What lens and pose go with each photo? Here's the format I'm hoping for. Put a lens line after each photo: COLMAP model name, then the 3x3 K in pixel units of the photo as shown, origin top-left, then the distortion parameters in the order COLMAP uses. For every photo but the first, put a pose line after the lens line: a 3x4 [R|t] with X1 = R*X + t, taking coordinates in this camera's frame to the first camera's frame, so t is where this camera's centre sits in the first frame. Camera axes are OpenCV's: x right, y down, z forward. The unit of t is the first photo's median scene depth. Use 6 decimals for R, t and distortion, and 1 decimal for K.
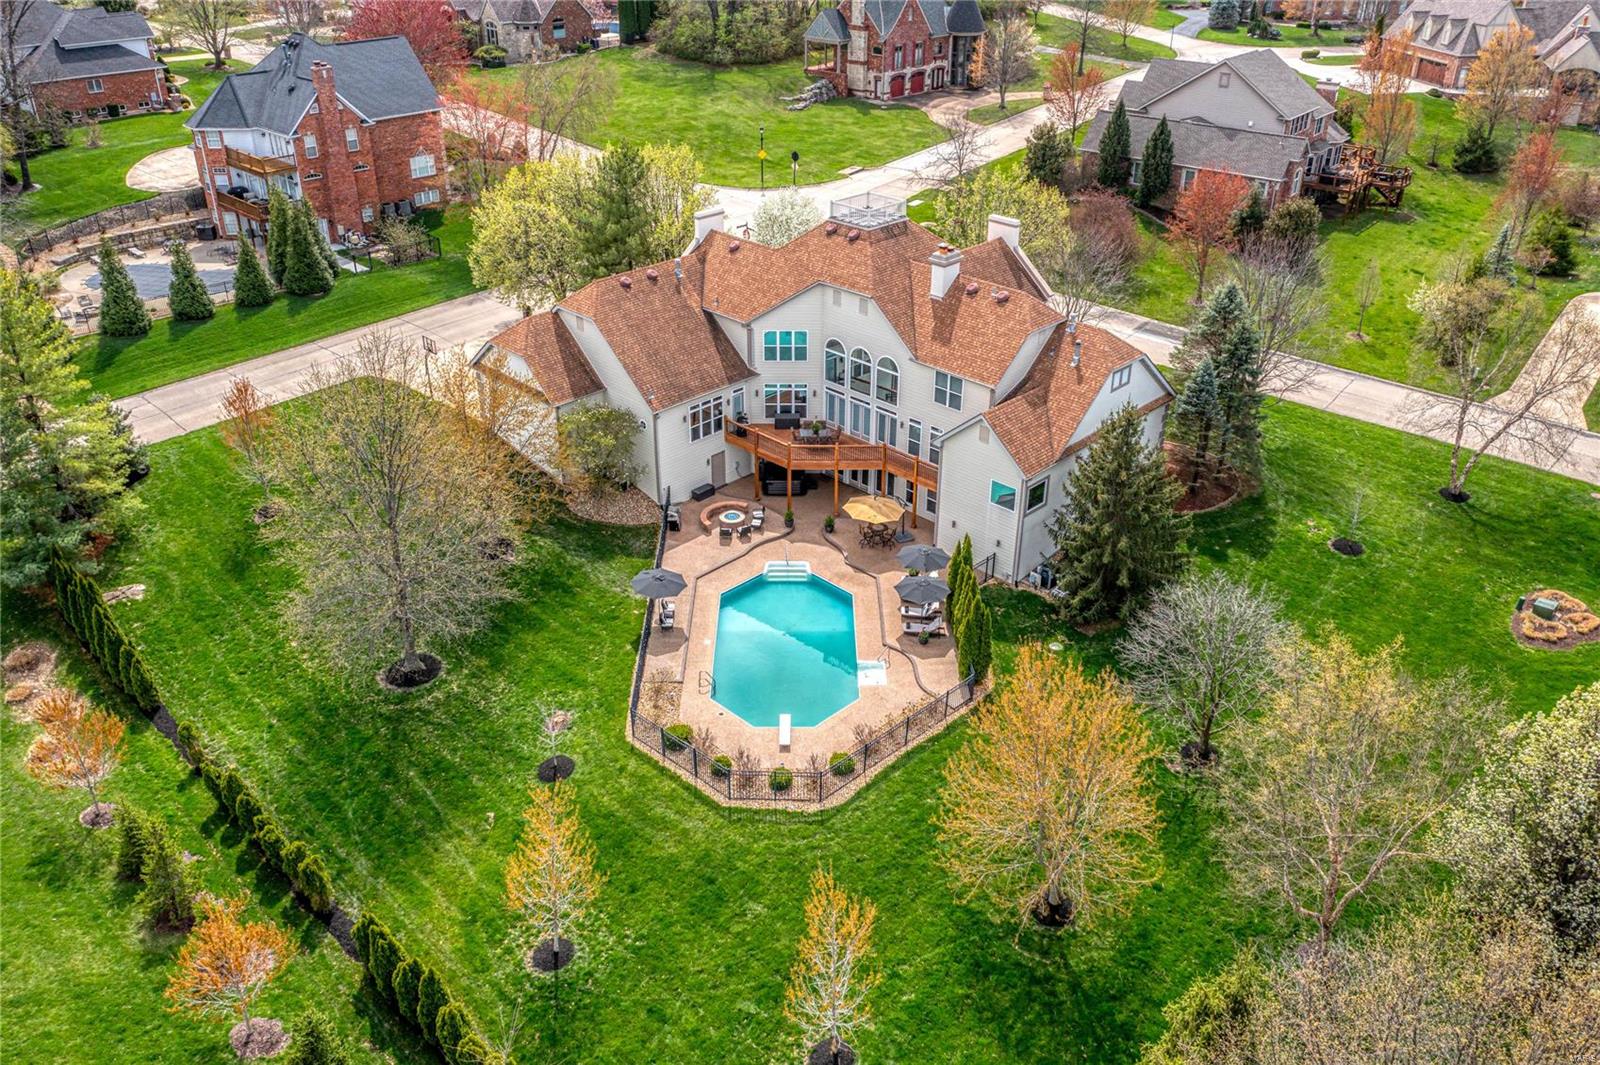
lens RADIAL K [[1257.6, 0, 801.8], [0, 1257.6, 527.7], [0, 0, 1]] dist [-0.021528, 0.003414]
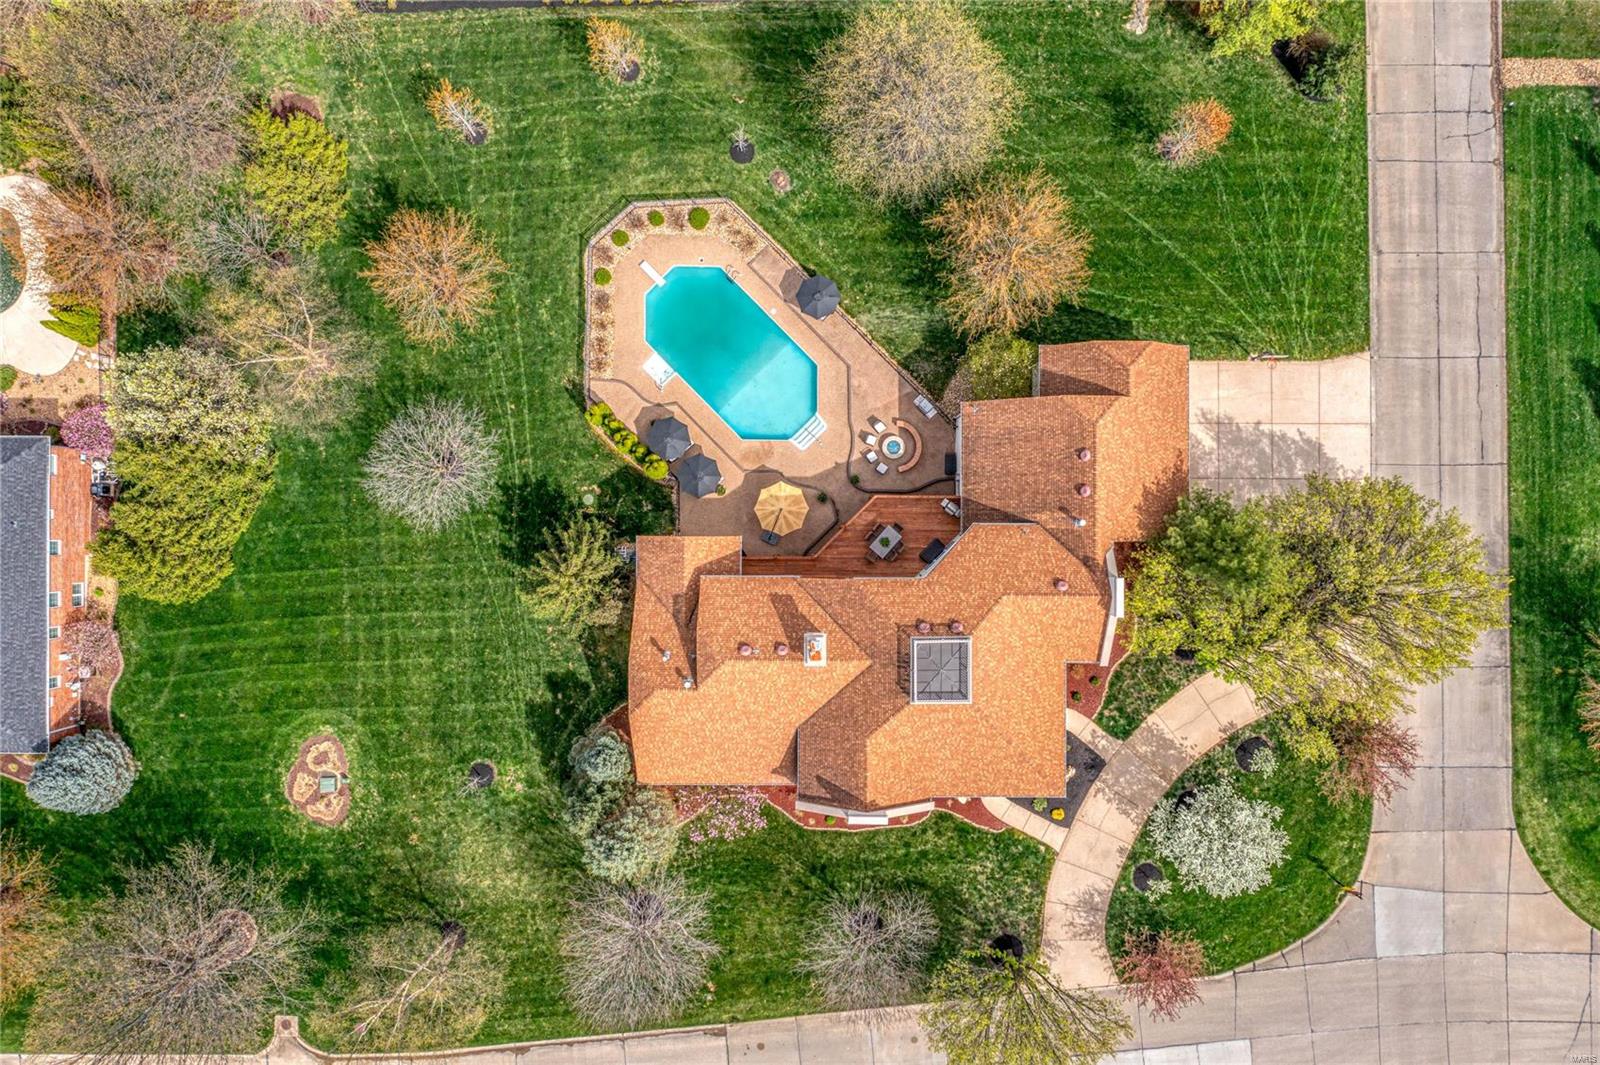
lens RADIAL K [[1257.6, 0, 801.8], [0, 1257.6, 527.7], [0, 0, 1]] dist [-0.021528, 0.003414]
pose [[-0.714465, 0.699670, 0.000976, 0.052760], [-0.334148, -0.342438, 0.878112, -0.997607], [0.614723, 0.627055, 0.478453, 0.454523]]
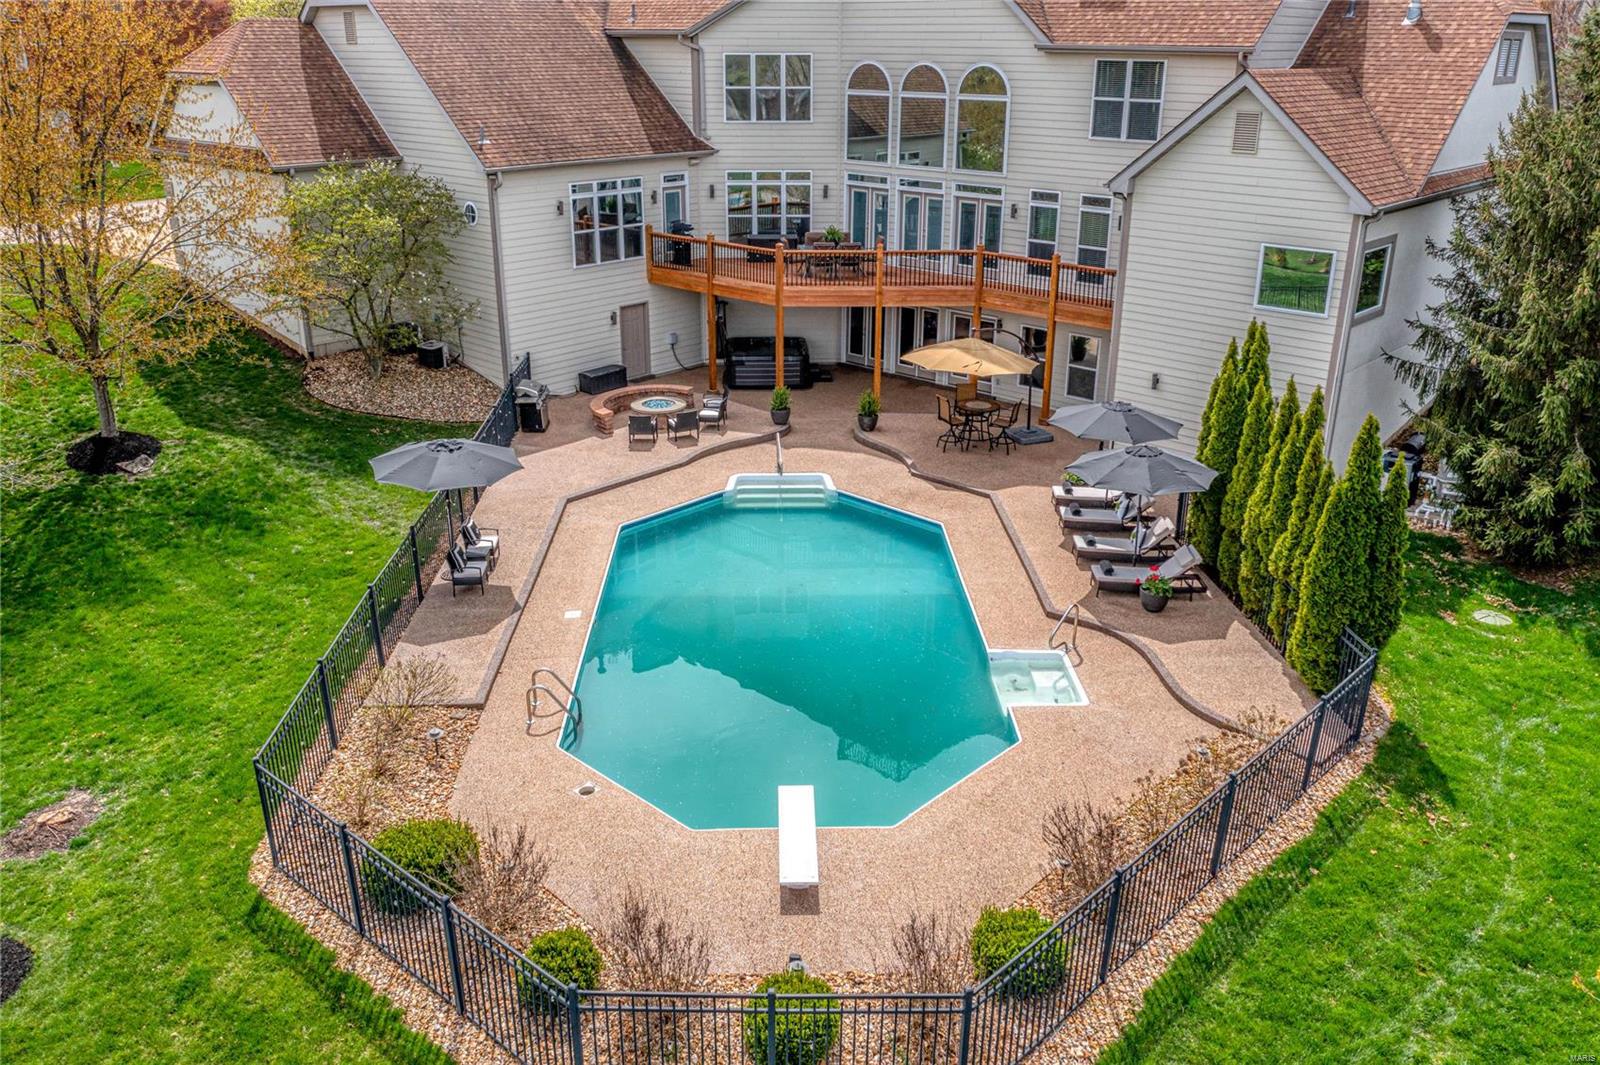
lens RADIAL K [[1257.6, 0, 801.8], [0, 1257.6, 527.7], [0, 0, 1]] dist [-0.021528, 0.003414]
pose [[0.999584, -0.009863, 0.027091, -0.015232], [0.013379, 0.991046, -0.132852, 0.099534], [-0.025538, 0.133159, 0.990766, 0.541928]]
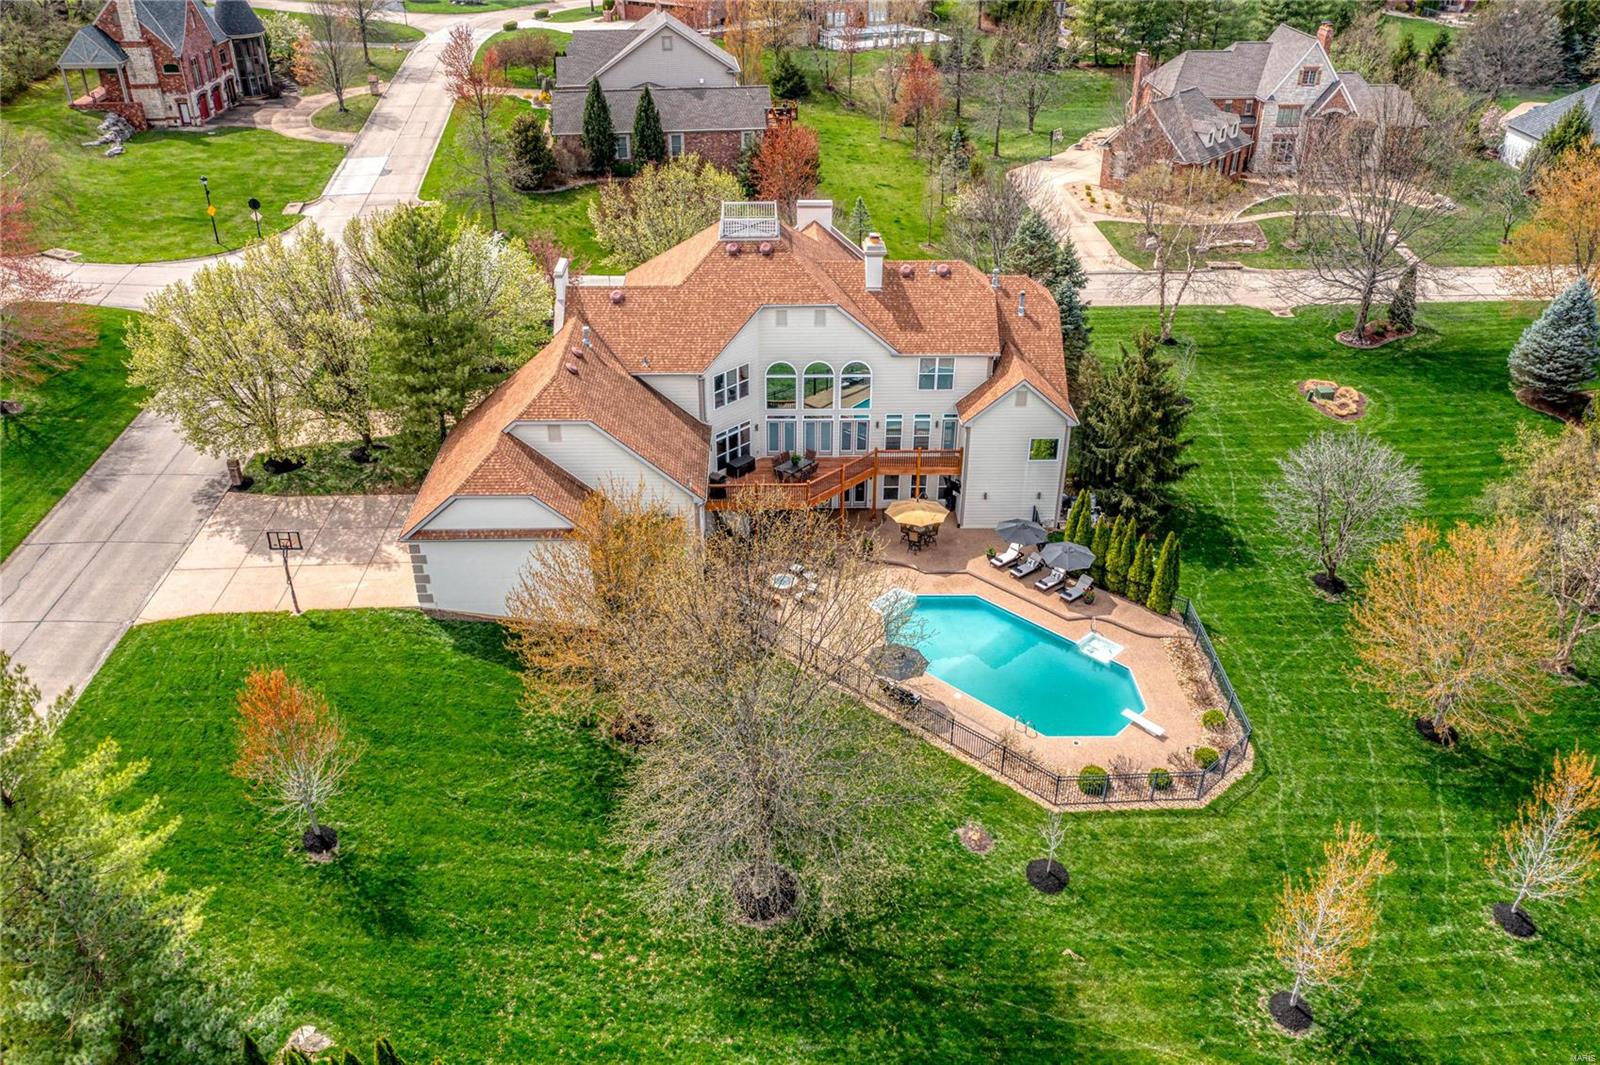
lens RADIAL K [[1257.6, 0, 801.8], [0, 1257.6, 527.7], [0, 0, 1]] dist [-0.021528, 0.003414]
pose [[0.693534, -0.363552, 0.621965, -0.589315], [0.347608, 0.925055, 0.153108, -0.176207], [-0.631014, 0.110015, 0.767931, 0.300318]]
